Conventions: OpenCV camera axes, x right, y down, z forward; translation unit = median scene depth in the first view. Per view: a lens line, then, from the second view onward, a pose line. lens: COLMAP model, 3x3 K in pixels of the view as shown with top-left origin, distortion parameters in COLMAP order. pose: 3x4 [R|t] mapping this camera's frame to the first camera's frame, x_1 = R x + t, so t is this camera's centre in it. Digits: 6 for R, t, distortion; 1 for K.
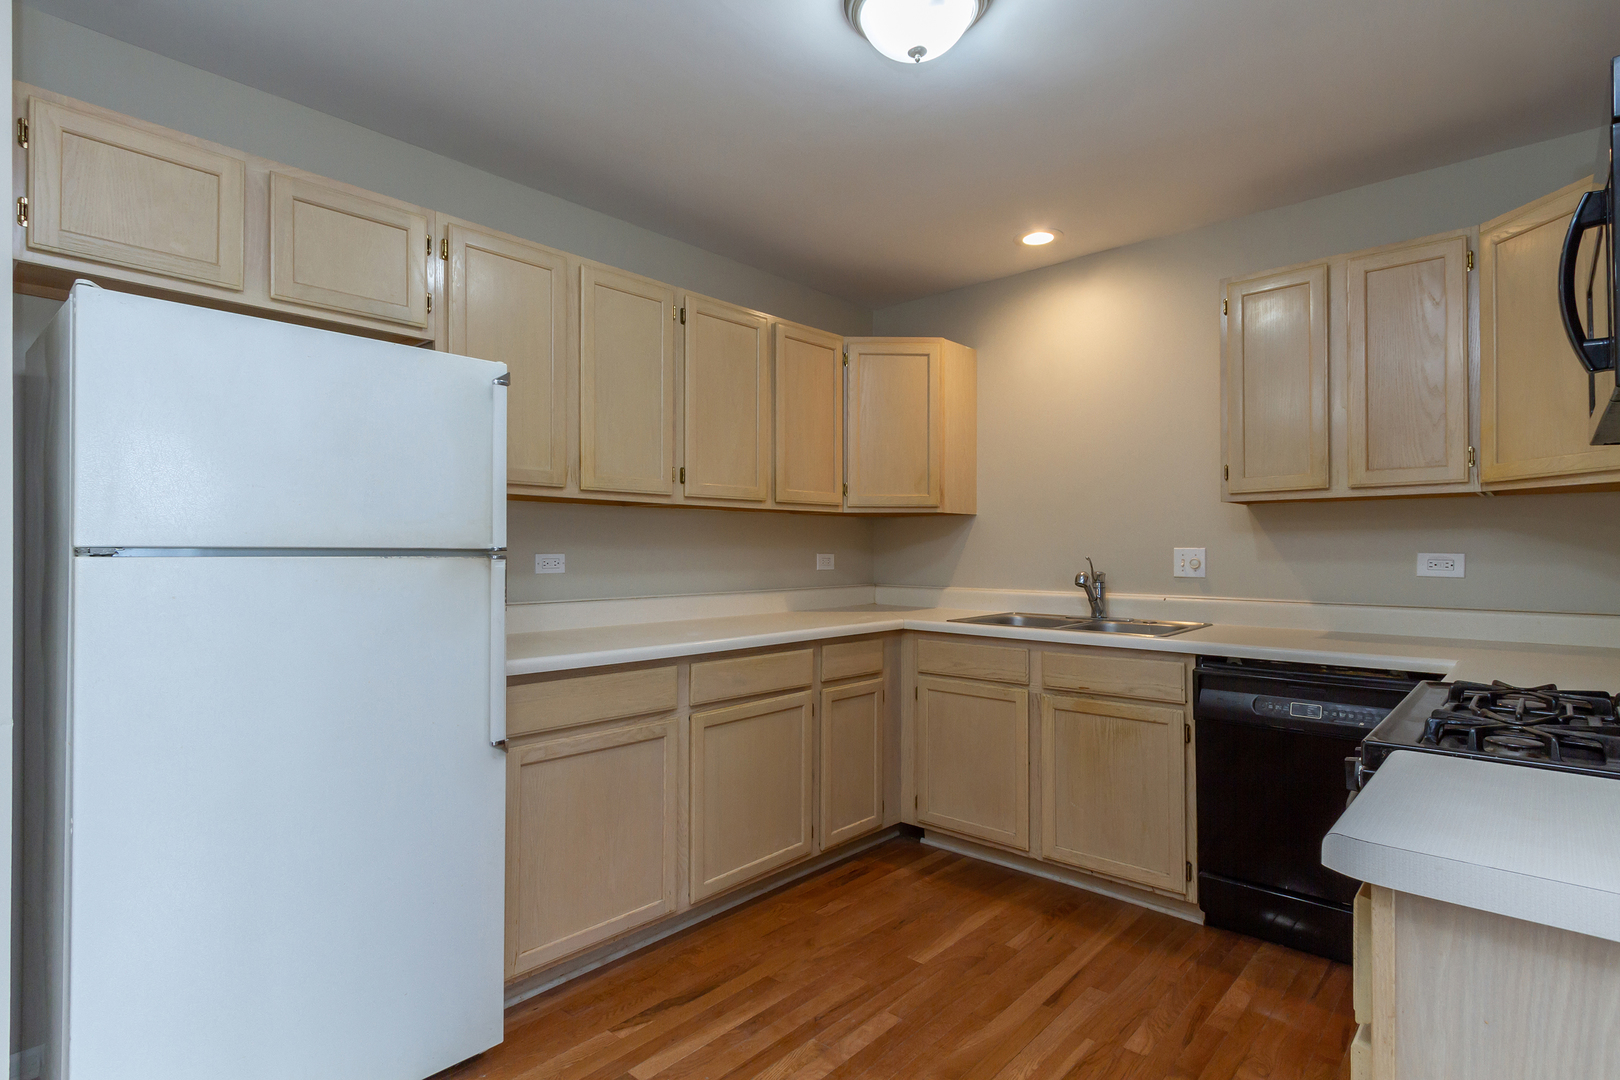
lens RADIAL K [[817.1, 0, 805.7], [0, 817.1, 545.3], [0, 0, 1]] dist [-0.000379, 0.000241]
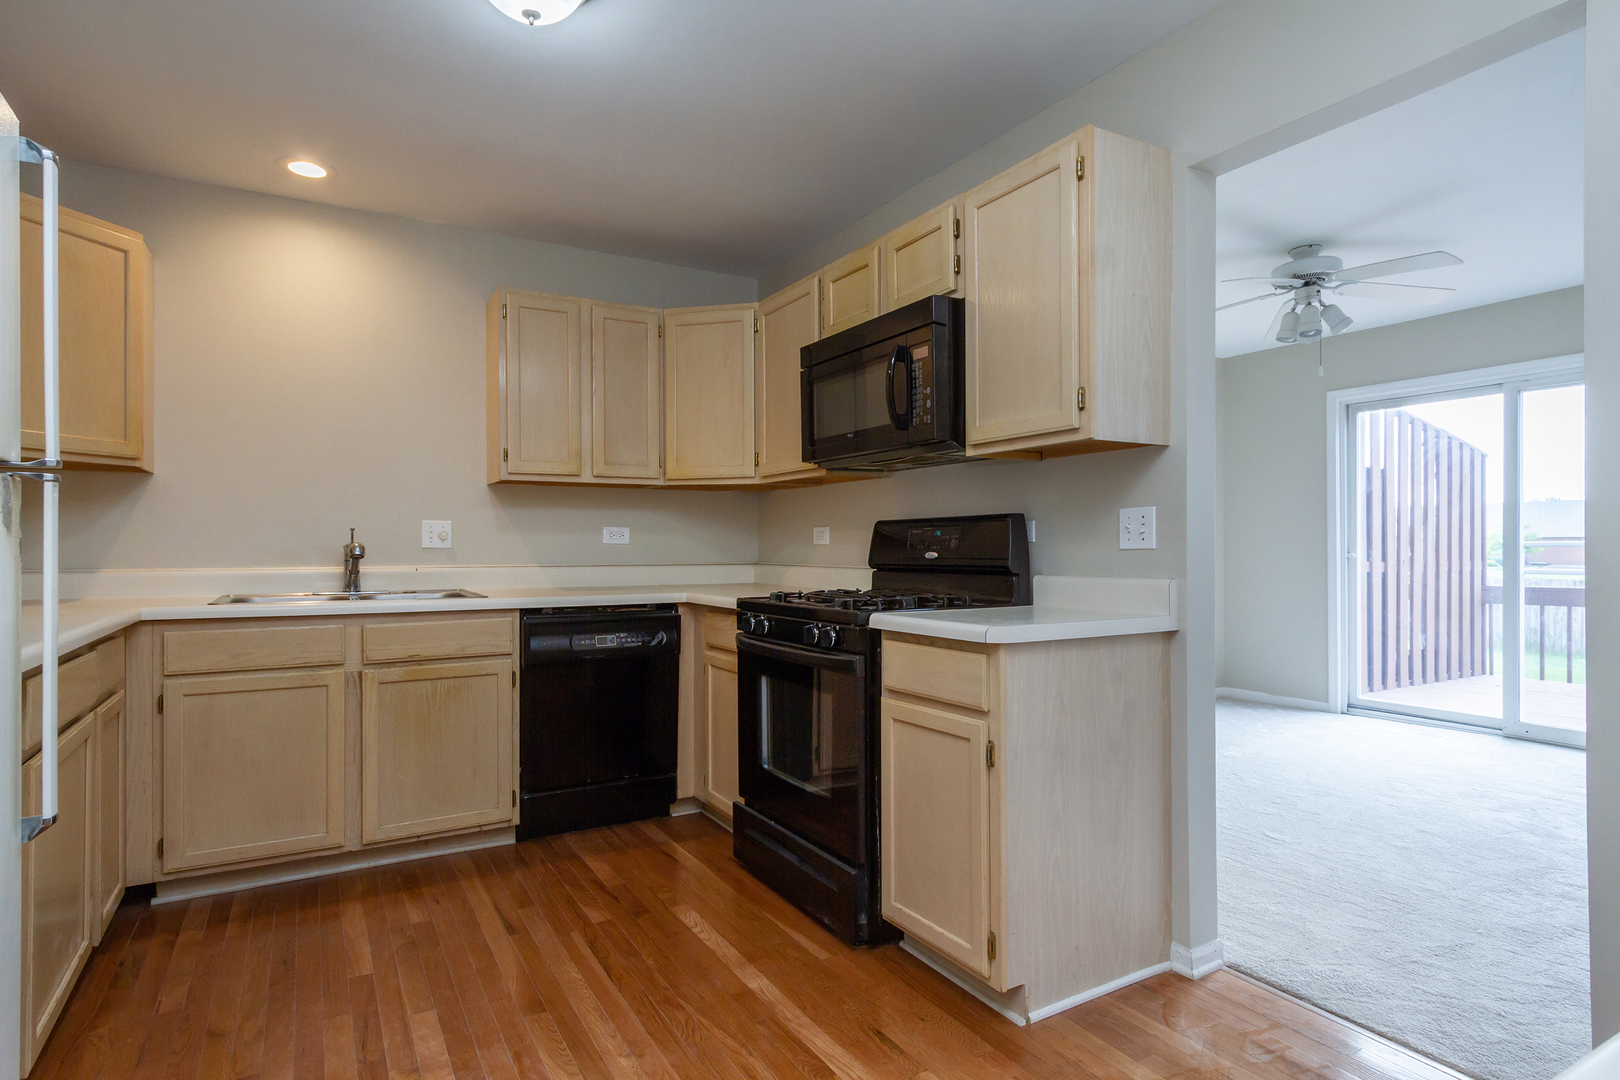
lens RADIAL K [[853.7, 0, 810.8], [0, 853.7, 543.8], [0, 0, 1]] dist [0.000188, -0.000295]
pose [[0.286154, 0.004211, 0.958174, -0.547627], [-0.002234, 0.999991, -0.003728, 0.043395], [-0.958181, -0.001074, 0.286161, 0.249658]]
